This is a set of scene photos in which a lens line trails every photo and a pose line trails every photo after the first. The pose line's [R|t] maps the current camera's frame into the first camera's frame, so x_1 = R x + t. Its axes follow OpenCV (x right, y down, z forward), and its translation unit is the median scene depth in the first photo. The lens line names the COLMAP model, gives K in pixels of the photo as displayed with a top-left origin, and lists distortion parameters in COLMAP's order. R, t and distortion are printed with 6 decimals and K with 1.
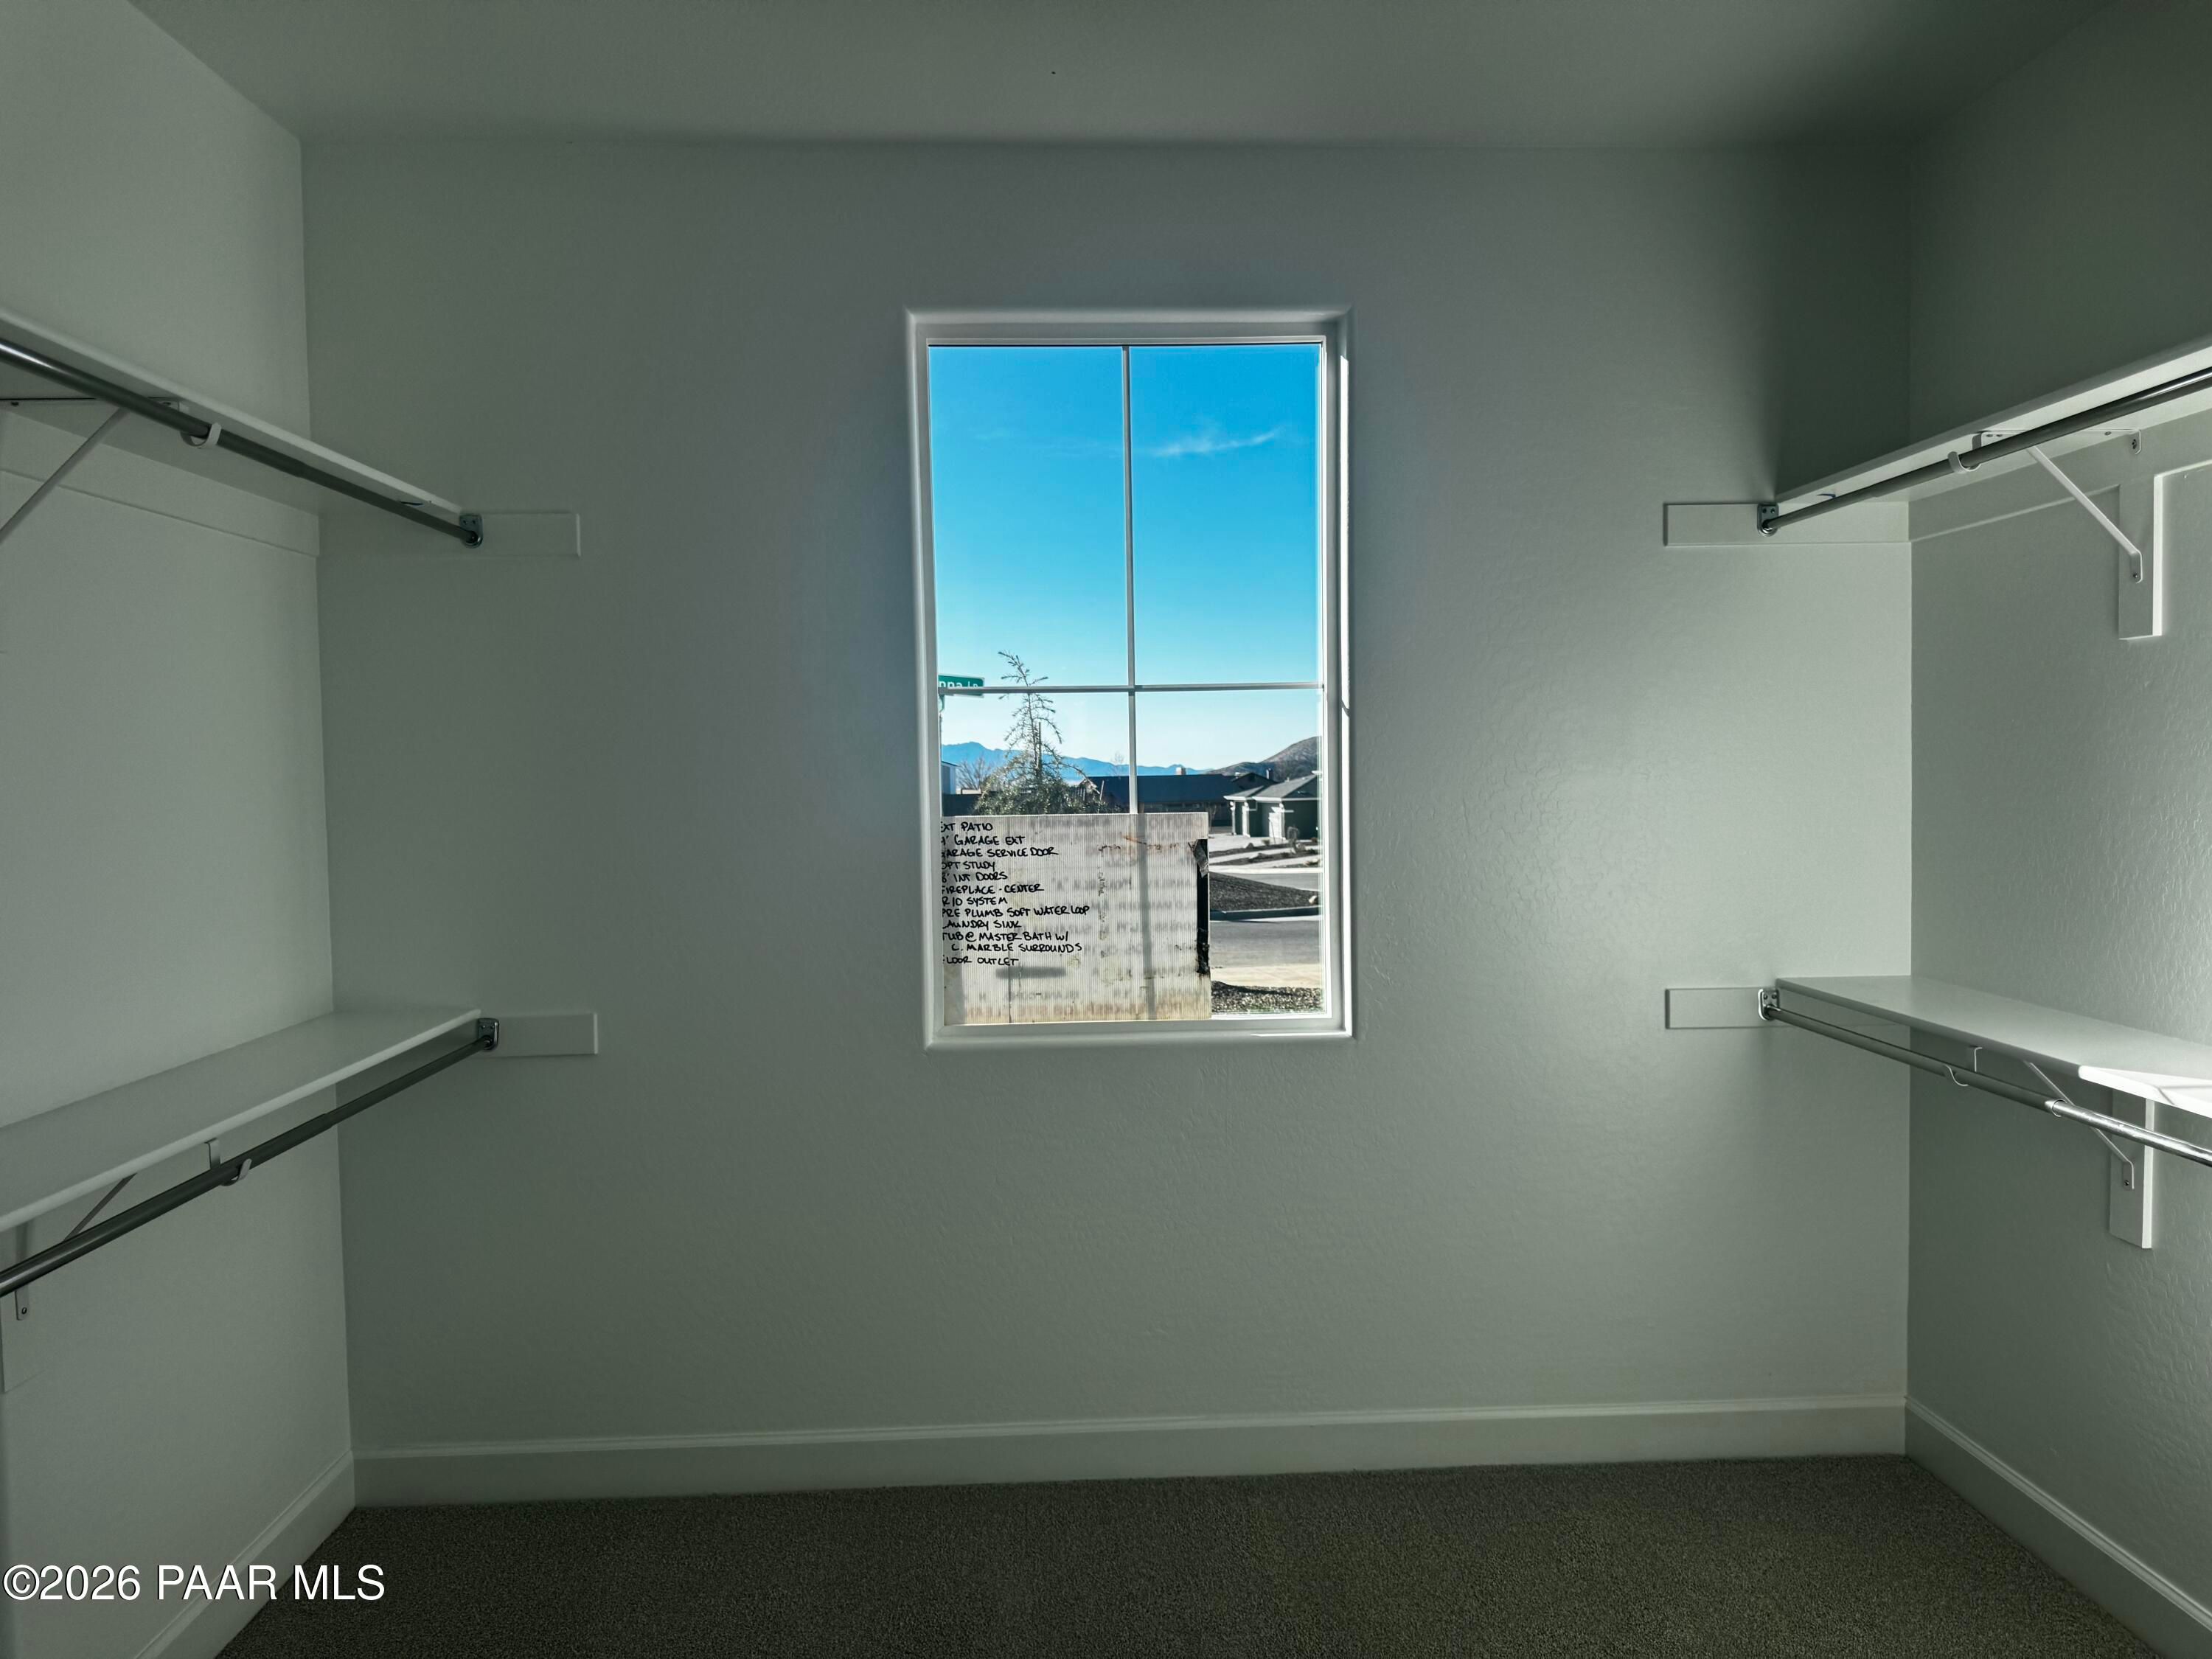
lens RADIAL K [[1579.6, 0, 1107.3], [0, 1579.6, 830.5], [0, 0, 1]] dist [0.003990, 0.000599]
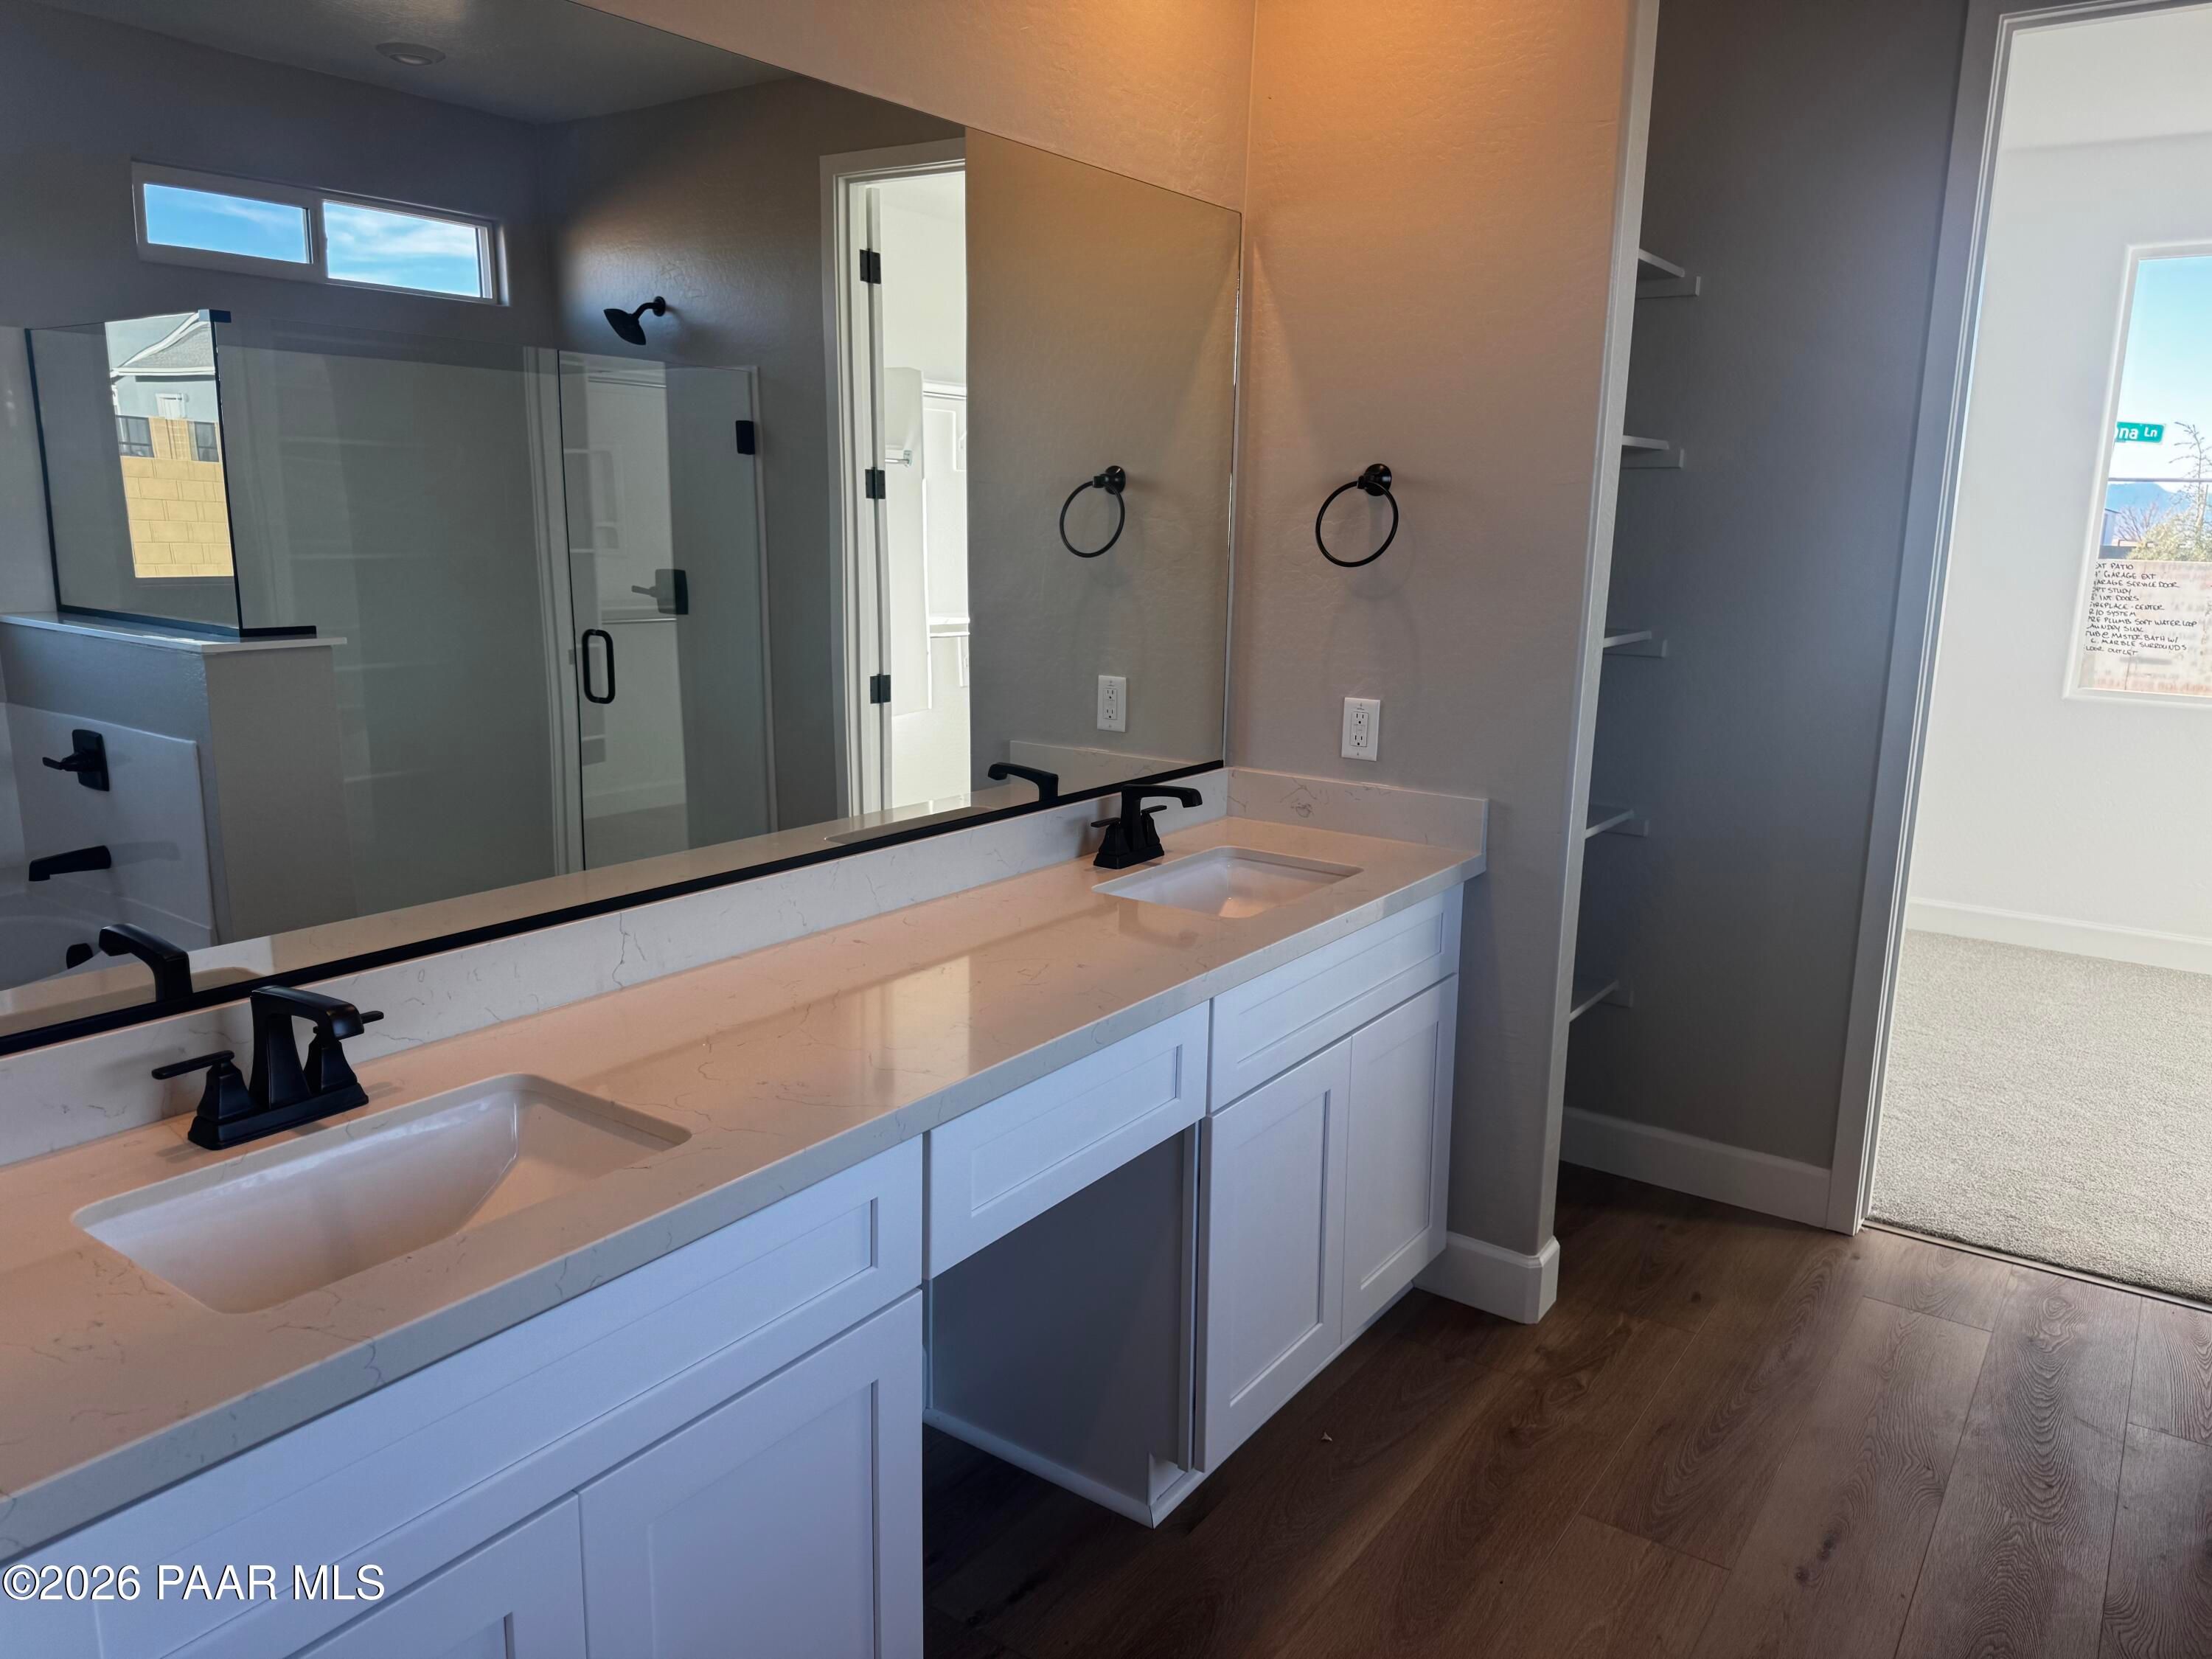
lens RADIAL K [[1579.6, 0, 1112.7], [0, 1579.6, 829.9], [0, 0, 1]] dist [0.003990, 0.000599]
pose [[0.794277, 0.154519, -0.587578, 0.089530], [-0.054853, 0.981406, 0.183937, 0.020688], [0.605074, -0.113866, 0.787984, -0.924045]]
